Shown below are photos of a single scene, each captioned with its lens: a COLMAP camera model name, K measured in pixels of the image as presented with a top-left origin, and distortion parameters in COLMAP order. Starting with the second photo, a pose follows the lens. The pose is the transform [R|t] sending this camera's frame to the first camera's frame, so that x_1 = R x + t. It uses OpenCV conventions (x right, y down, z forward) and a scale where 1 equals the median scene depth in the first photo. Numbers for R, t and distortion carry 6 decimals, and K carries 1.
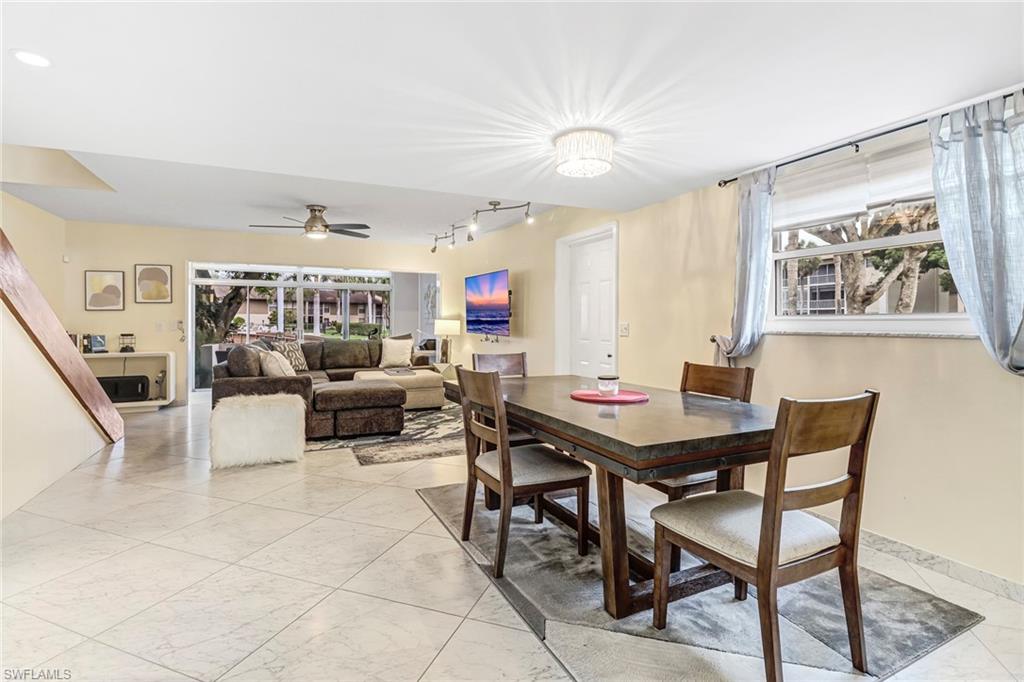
lens RADIAL K [[487.7, 0, 511.0], [0, 487.7, 318.8], [0, 0, 1]] dist [-0.004858, -0.007371]
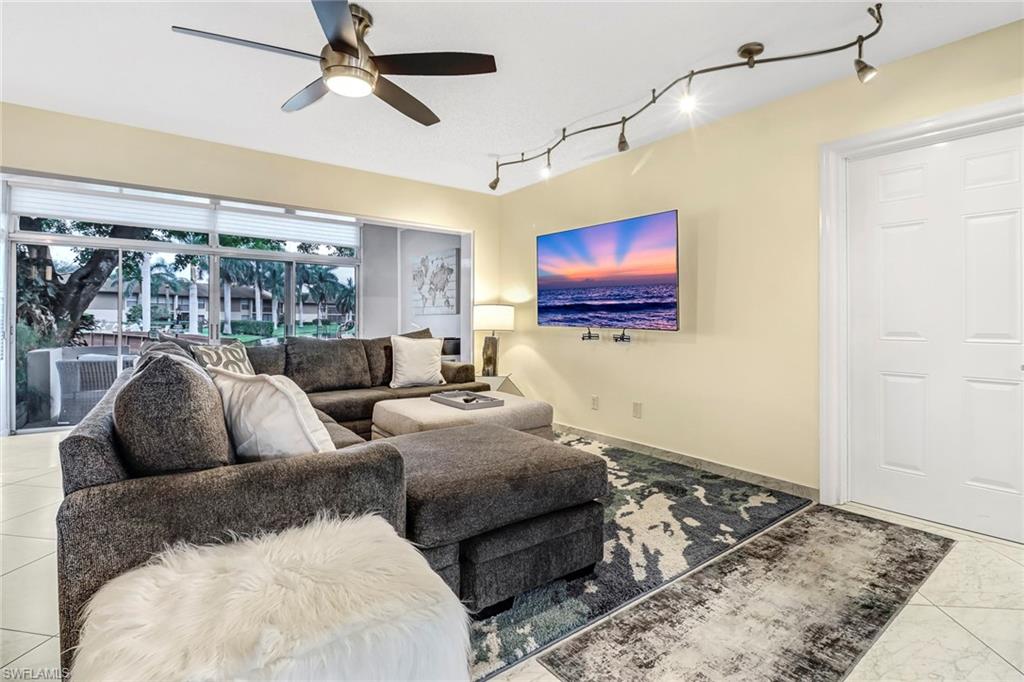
lens RADIAL K [[487.7, 0, 515.2], [0, 487.7, 325.0], [0, 0, 1]] dist [-0.004858, -0.007371]
pose [[0.976493, 0.000096, 0.215549, -0.253387], [-0.003383, 0.999884, 0.014880, 0.017385], [-0.215523, -0.015259, 0.976380, 0.410948]]
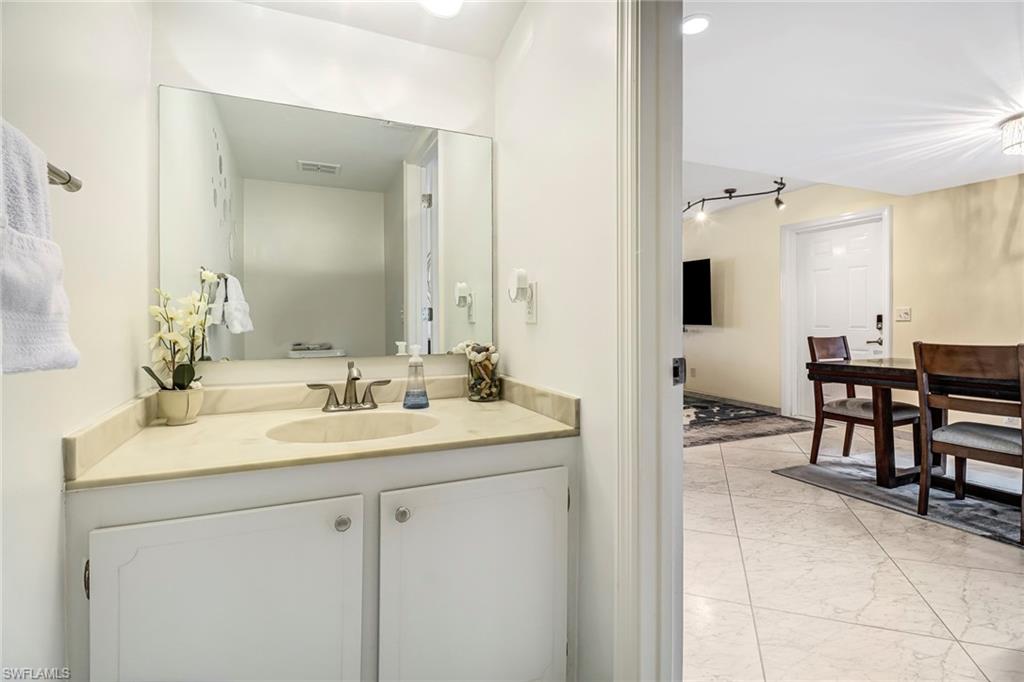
lens RADIAL K [[487.7, 0, 518.5], [0, 487.7, 320.5], [0, 0, 1]] dist [-0.004858, -0.007371]
pose [[0.999852, -0.005732, -0.016249, -0.318894], [0.005794, 0.999976, 0.003769, 0.015603], [0.016227, -0.003863, 0.999861, -0.004328]]
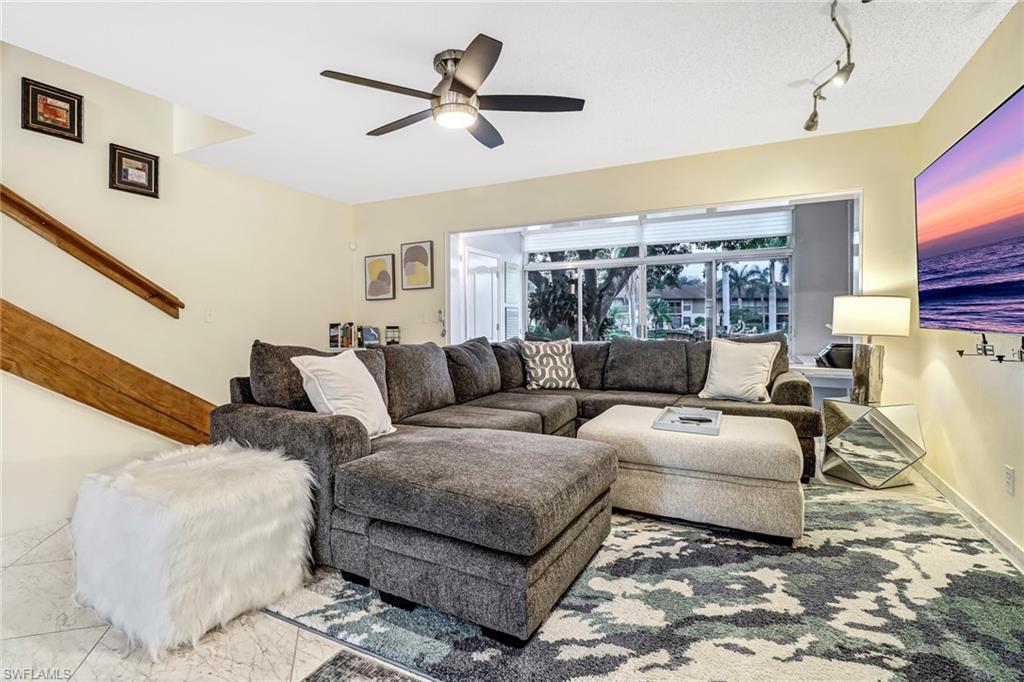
lens RADIAL K [[487.7, 0, 497.8], [0, 487.7, 326.5], [0, 0, 1]] dist [-0.004858, -0.007371]
pose [[0.605436, 0.004103, -0.795883, 0.004573], [0.008044, 0.999904, 0.011273, 0.019960], [0.795853, -0.013227, 0.605345, 0.534231]]
